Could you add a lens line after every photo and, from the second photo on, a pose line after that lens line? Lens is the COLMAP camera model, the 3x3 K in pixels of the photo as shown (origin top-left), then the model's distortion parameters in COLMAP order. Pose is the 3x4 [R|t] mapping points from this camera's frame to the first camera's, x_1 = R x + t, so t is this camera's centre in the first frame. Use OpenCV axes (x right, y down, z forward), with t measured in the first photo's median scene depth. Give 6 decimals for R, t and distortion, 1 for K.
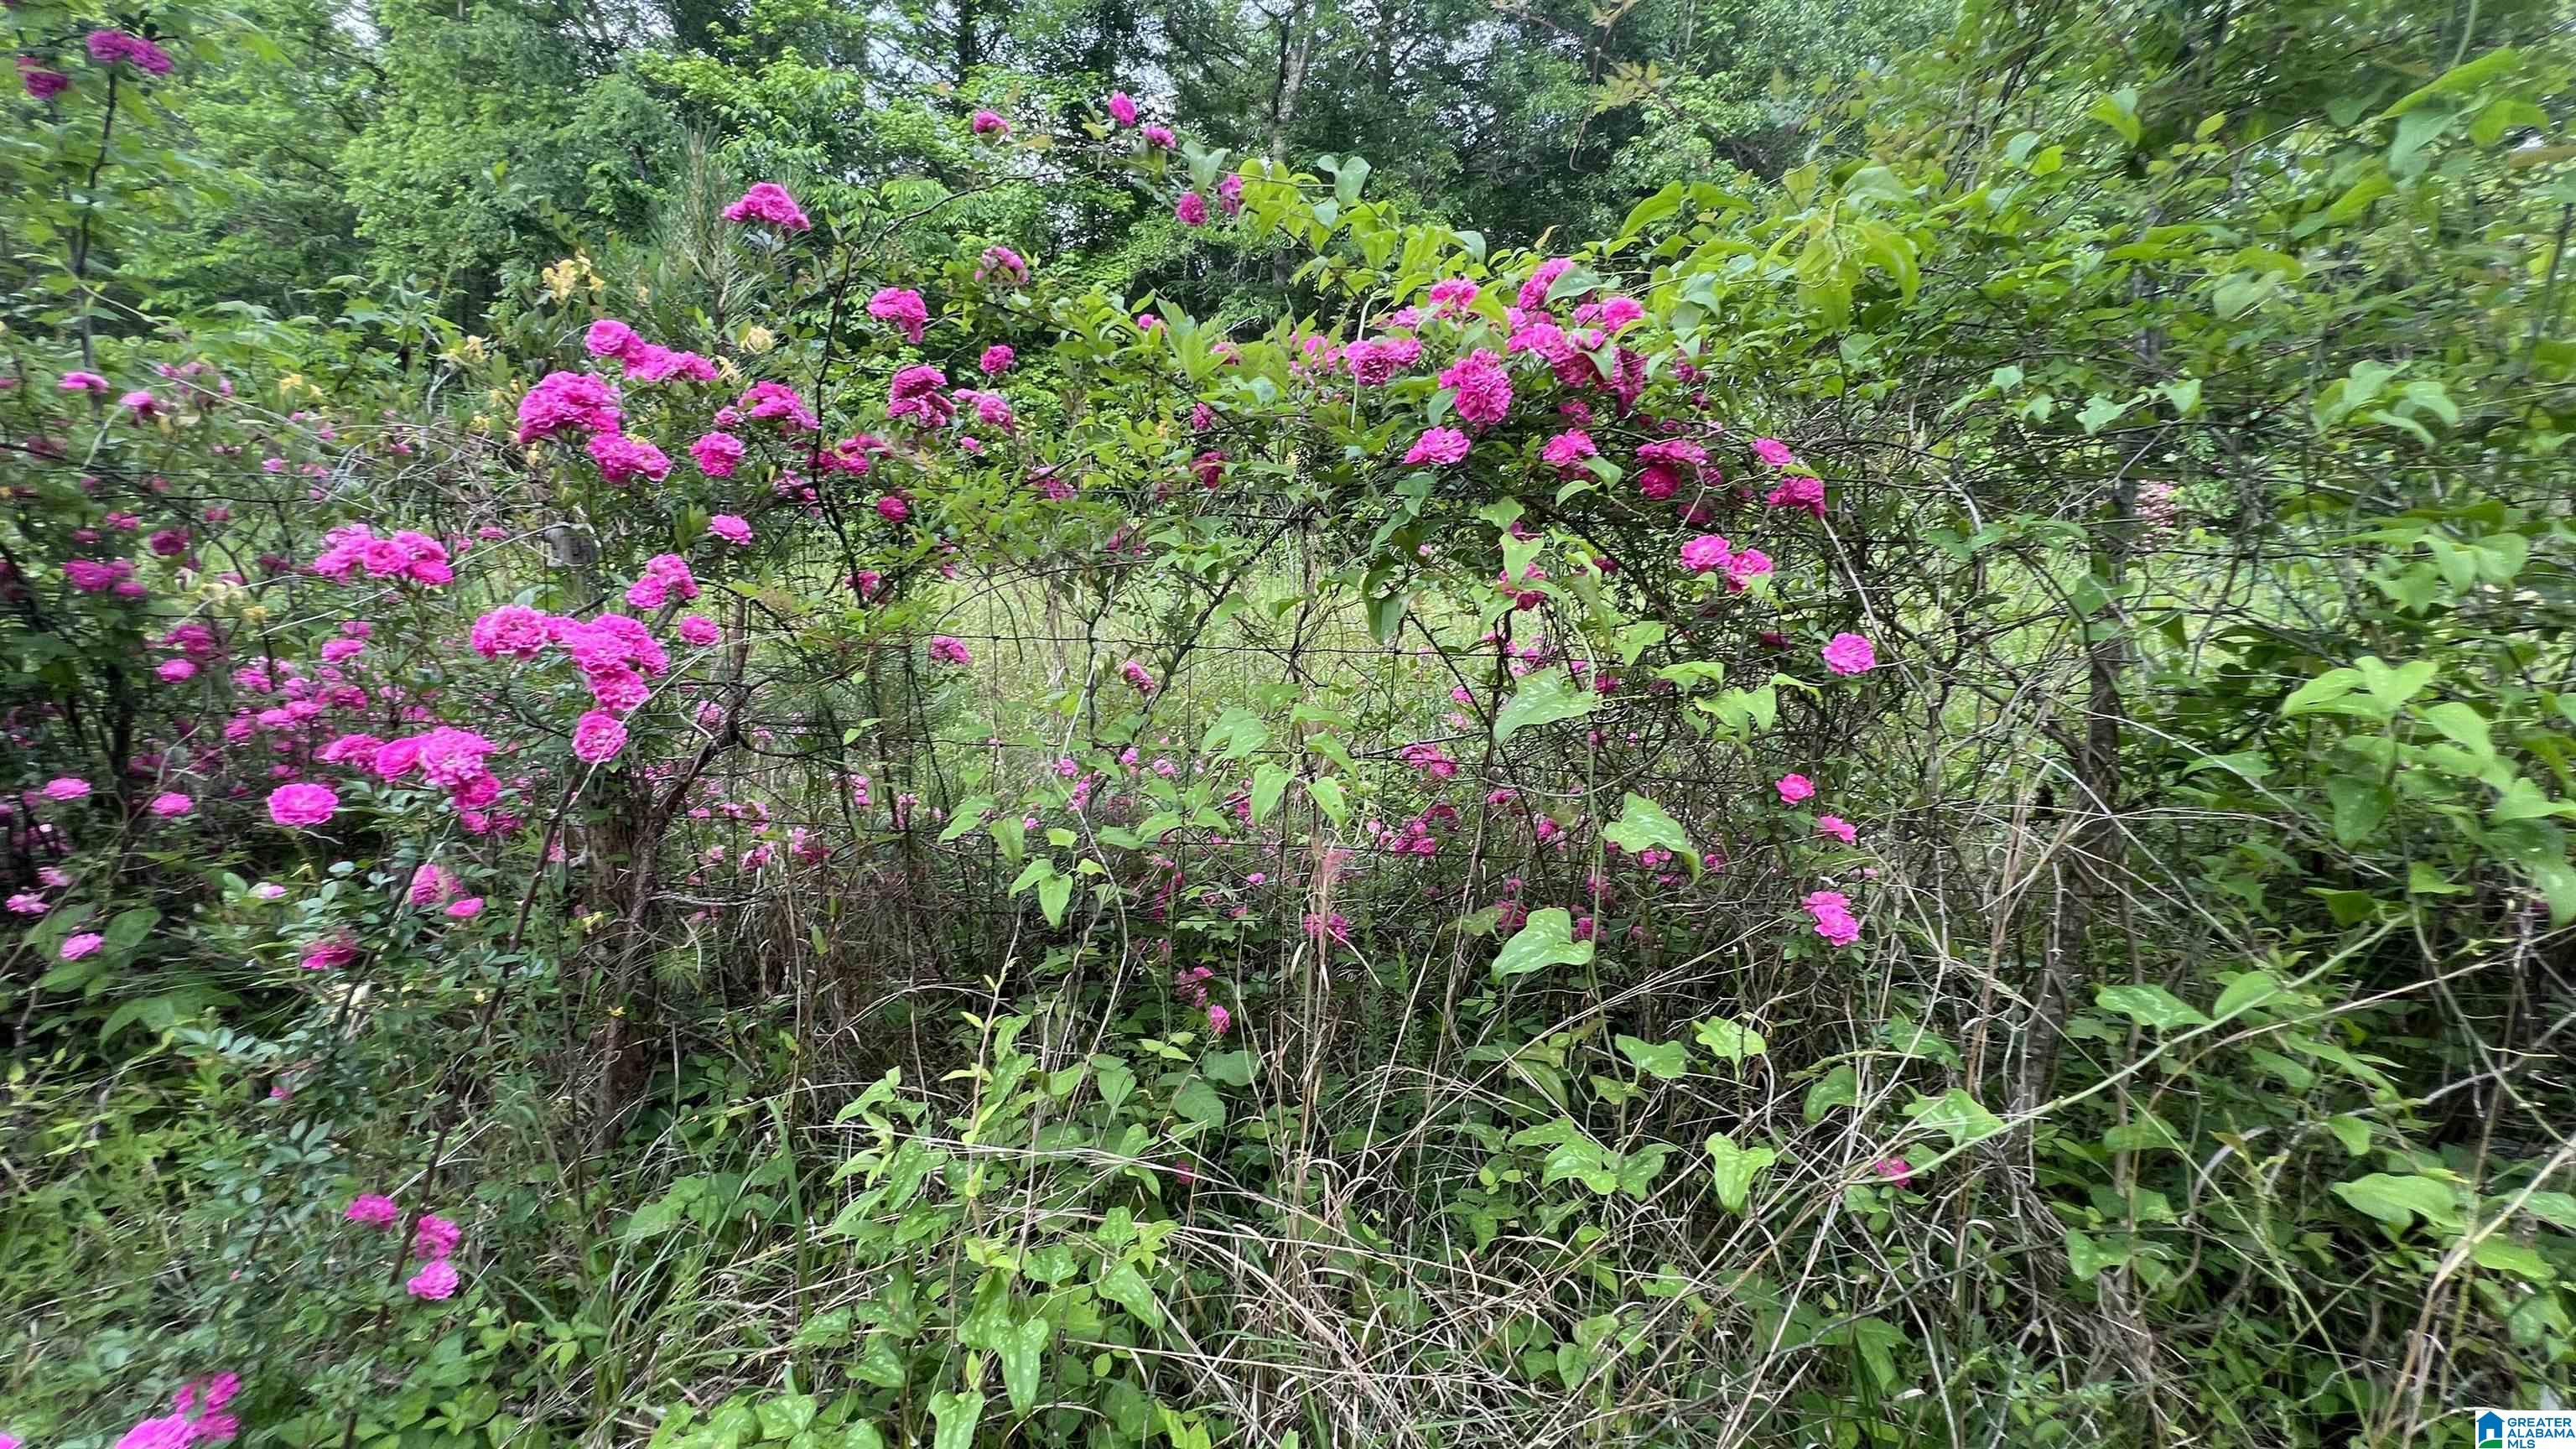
lens RADIAL K [[1035.8, 0, 1285.6], [0, 1035.8, 720.4], [0, 0, 1]] dist [-0.000521, 0.000894]
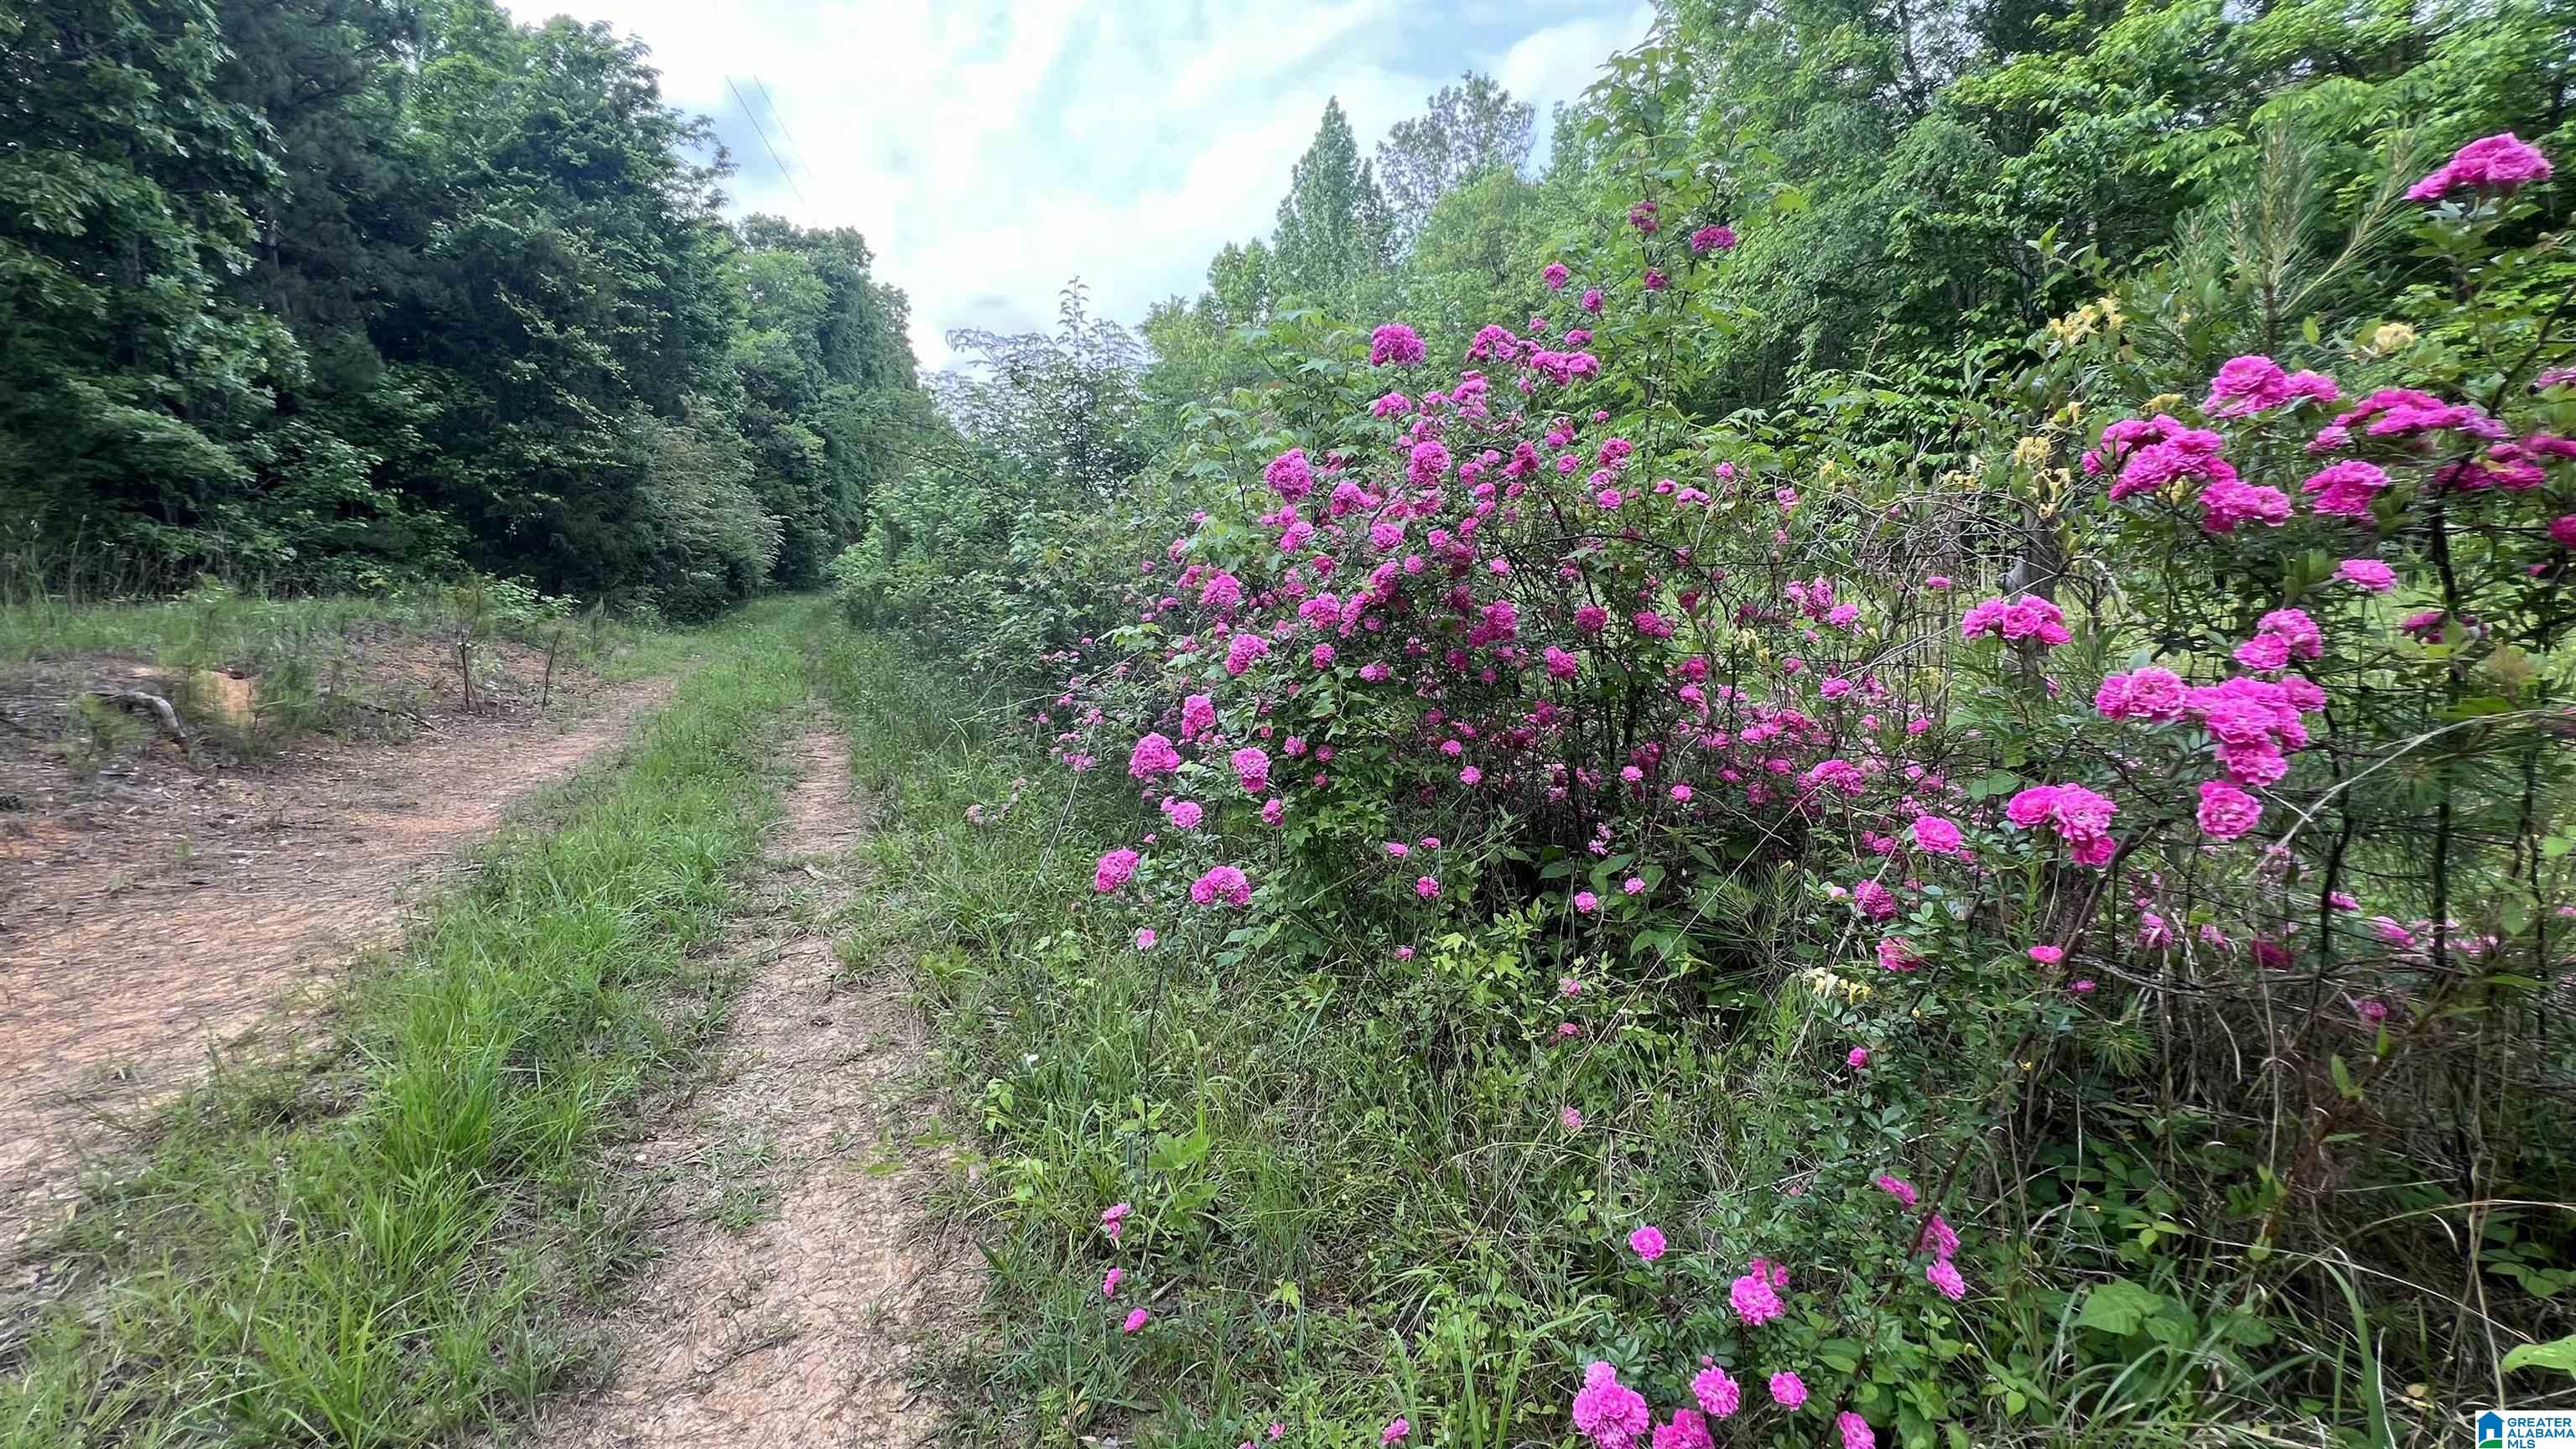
lens RADIAL K [[1035.8, 0, 1286.2], [0, 1035.8, 721.5], [0, 0, 1]] dist [-0.000521, 0.000894]
pose [[0.488243, 0.079239, -0.869103, -0.185297], [-0.099712, 0.994413, 0.034648, -0.008054], [0.866993, 0.069743, 0.493416, -0.130125]]
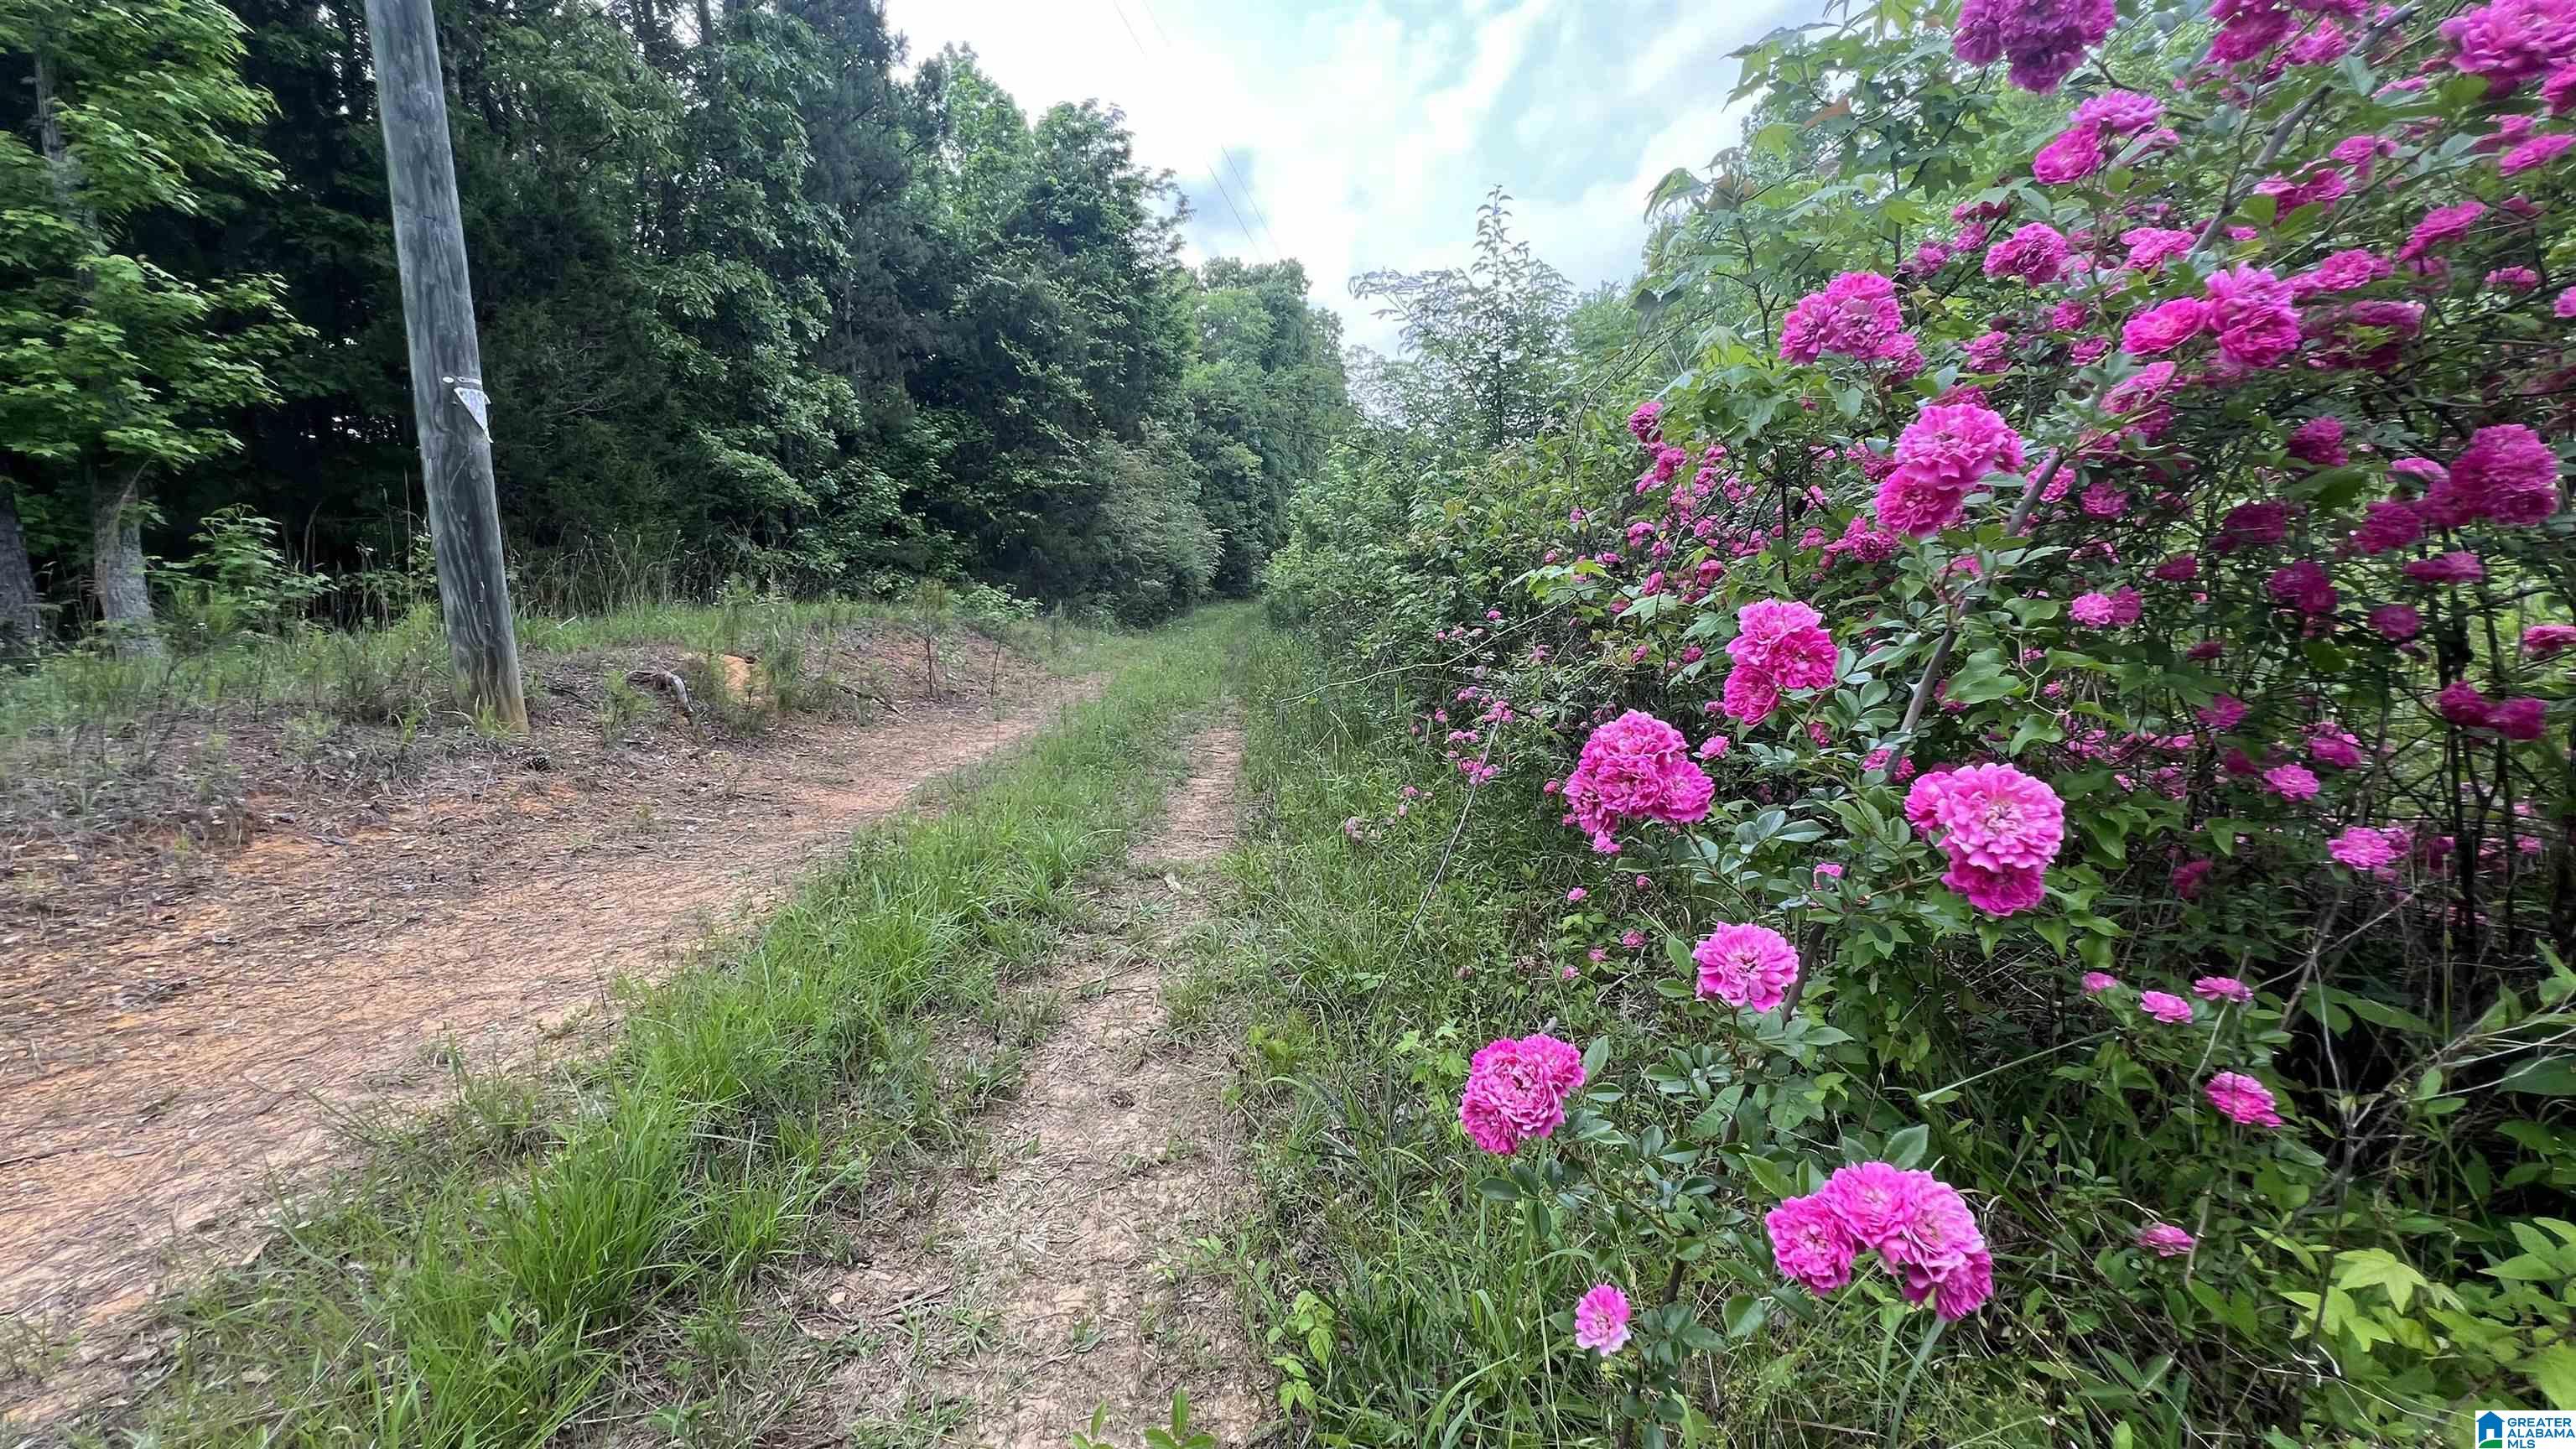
lens RADIAL K [[1035.8, 0, 1282.3], [0, 1035.8, 717.4], [0, 0, 1]] dist [-0.000521, 0.000894]
pose [[0.111085, 0.078330, -0.990719, -0.865767], [-0.108929, 0.991842, 0.066205, 0.050428], [0.987823, 0.100564, 0.118711, 0.125486]]
